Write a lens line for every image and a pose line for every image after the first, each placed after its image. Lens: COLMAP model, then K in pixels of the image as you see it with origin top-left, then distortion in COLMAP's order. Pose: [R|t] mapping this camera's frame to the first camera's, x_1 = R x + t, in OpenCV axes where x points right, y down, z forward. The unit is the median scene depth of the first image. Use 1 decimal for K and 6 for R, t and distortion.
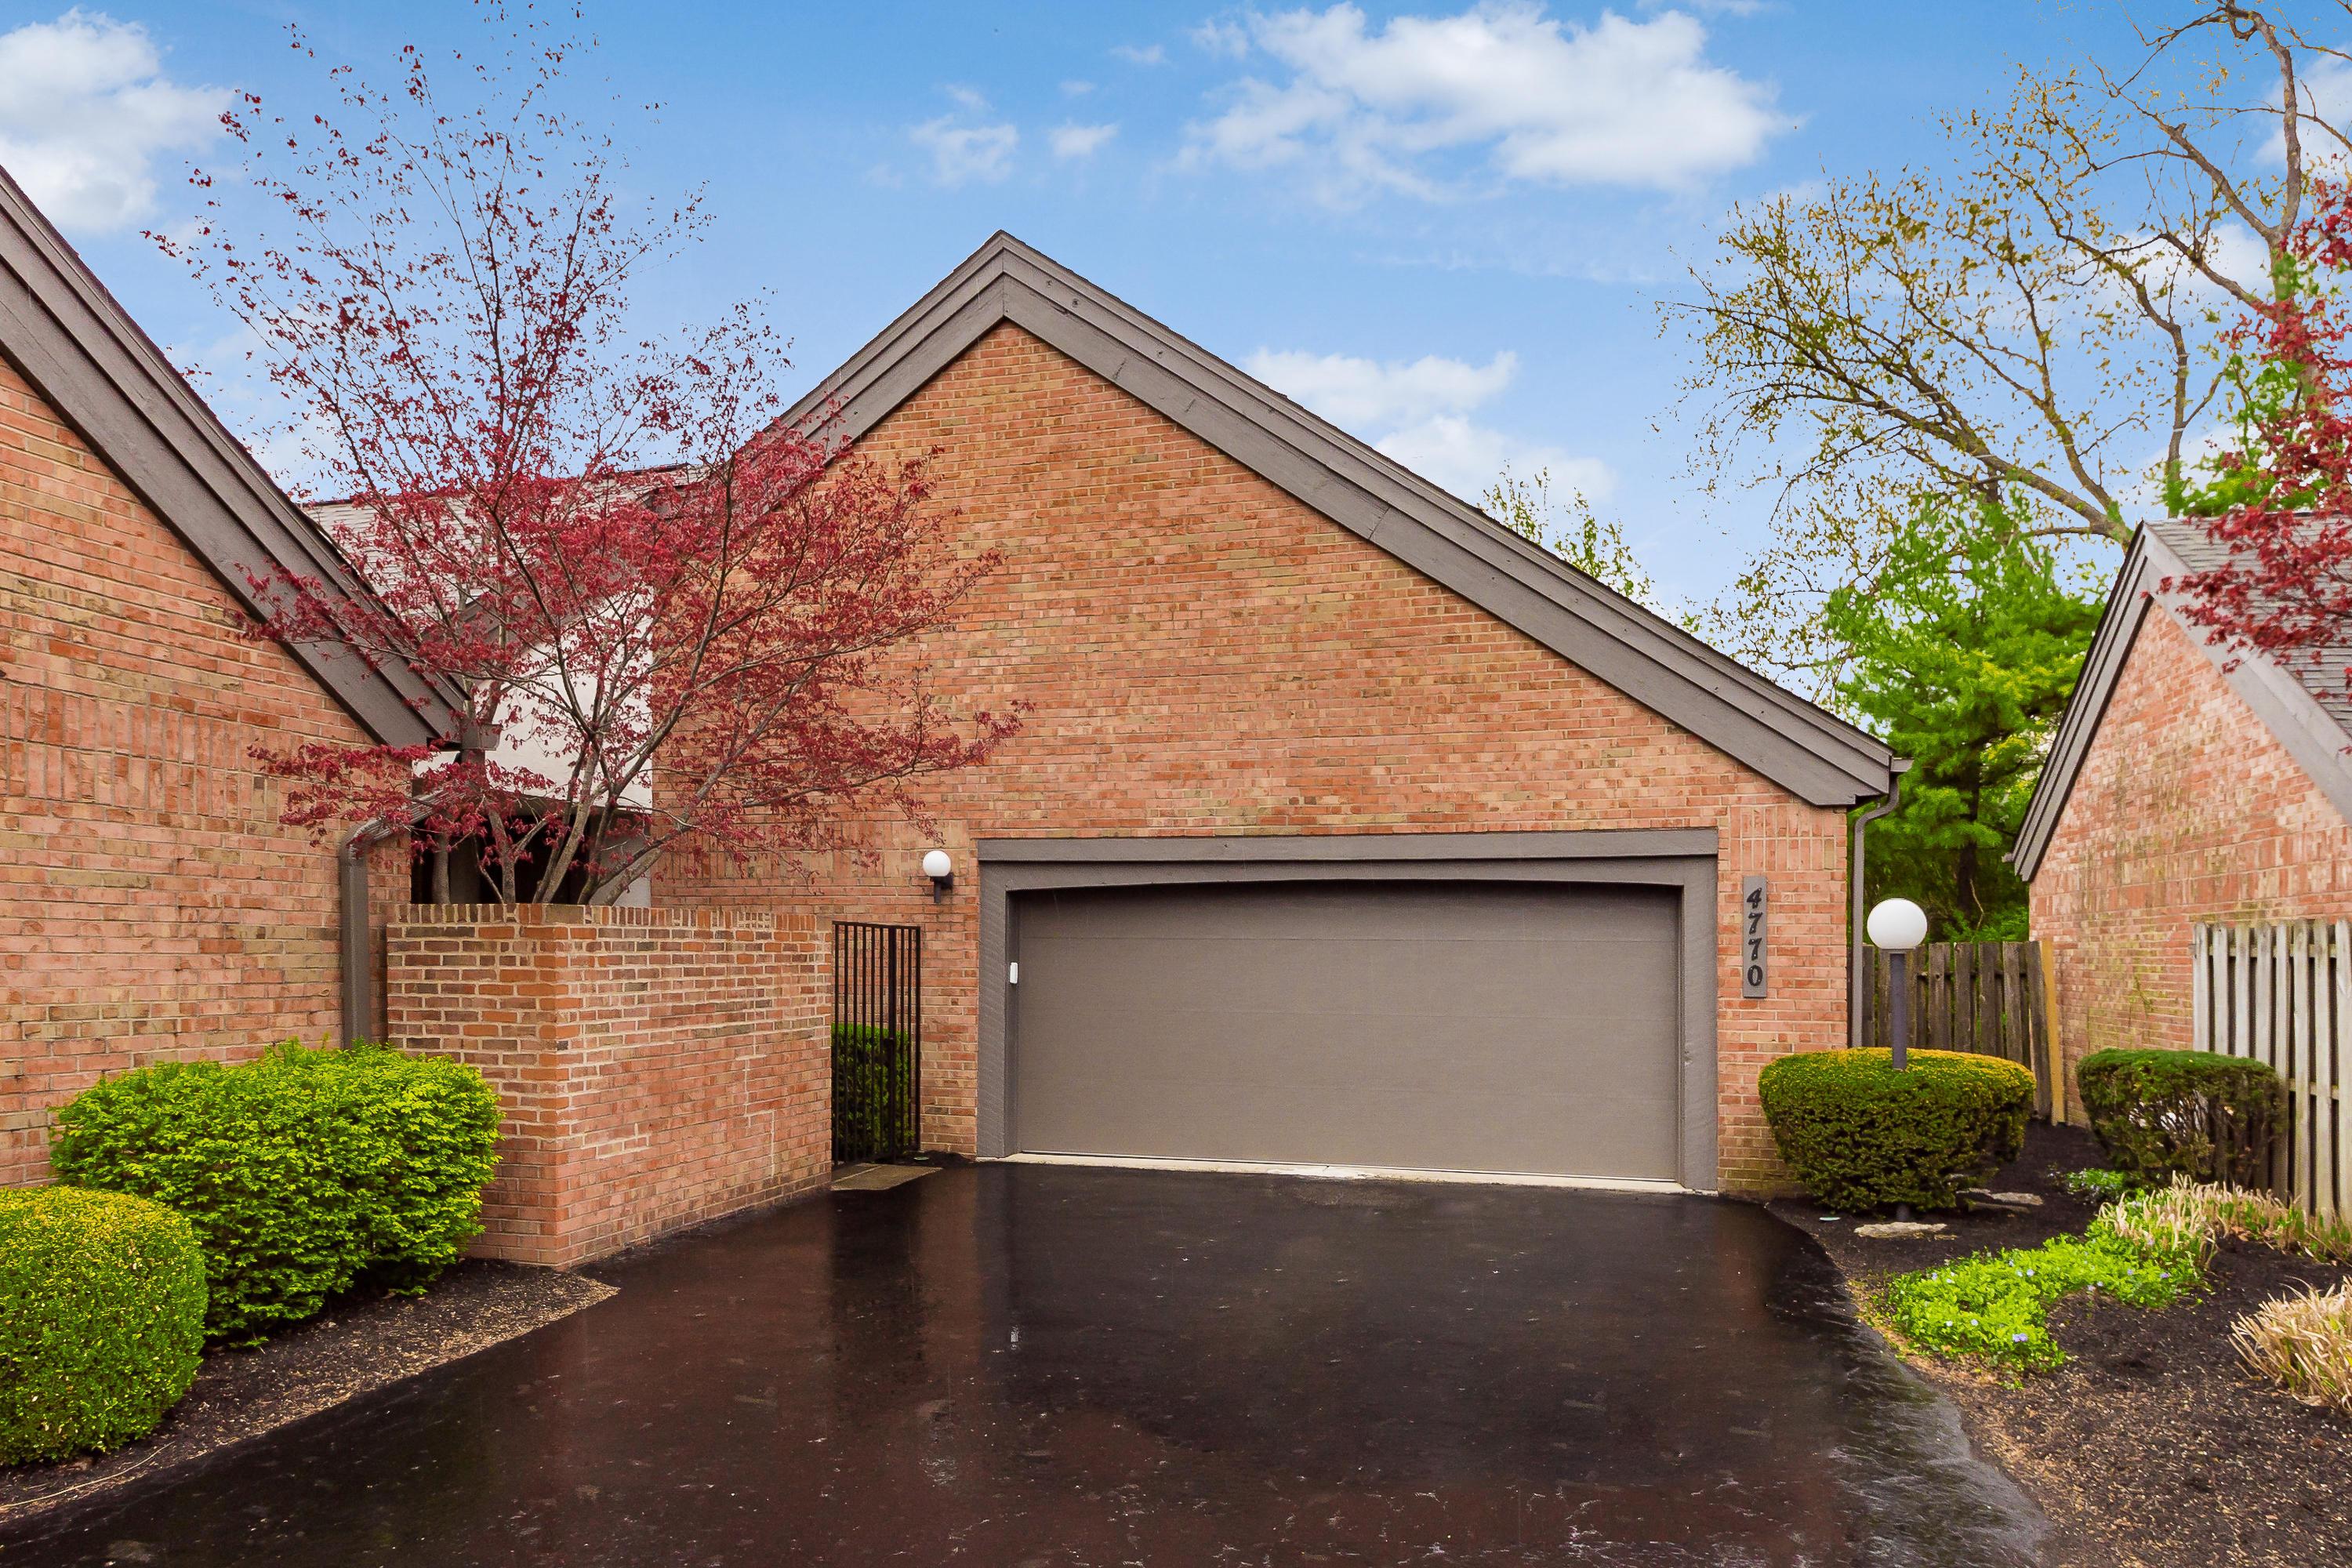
lens RADIAL K [[1371.0, 0, 1177.4], [0, 1371.0, 798.3], [0, 0, 1]] dist [0.002241, -0.002229]
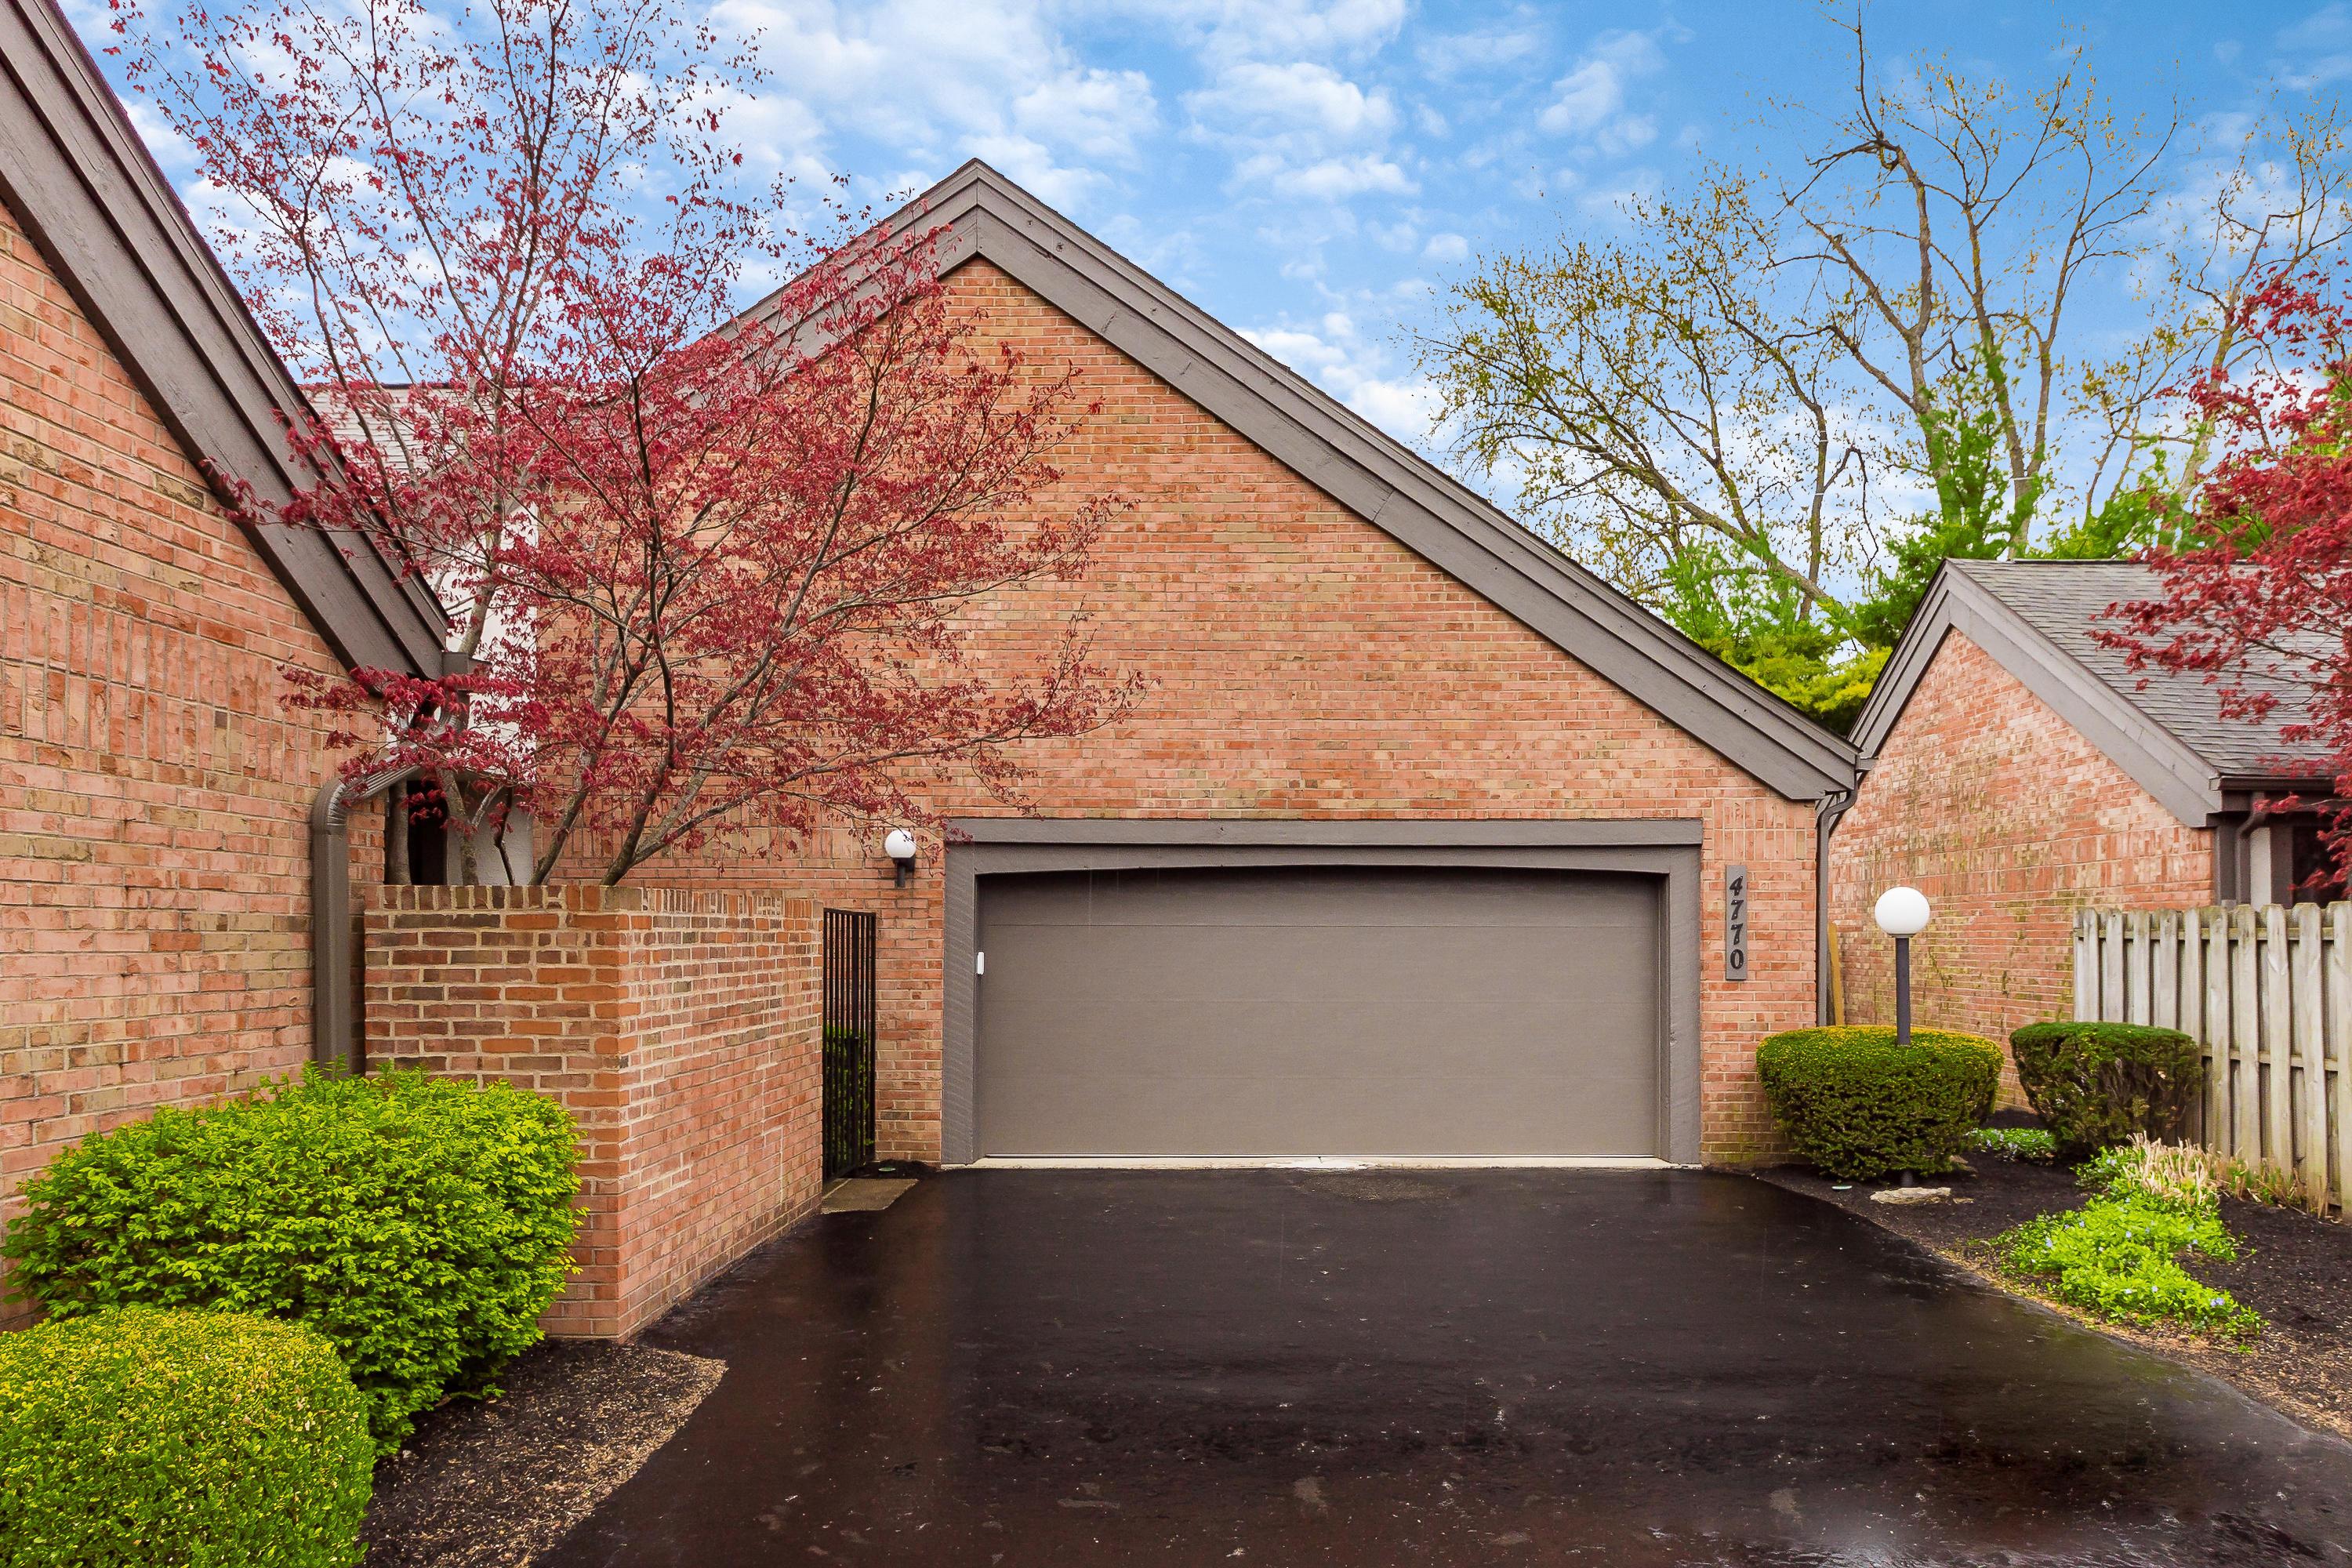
lens RADIAL K [[1302.6, 0, 1175.8], [0, 1302.6, 795.0], [0, 0, 1]] dist [0.000788, -0.000196]
pose [[0.967343, 0.022281, 0.252490, -0.255875], [-0.023266, 0.999729, 0.000915, 0.012186], [-0.252401, -0.006760, 0.967599, 0.139912]]
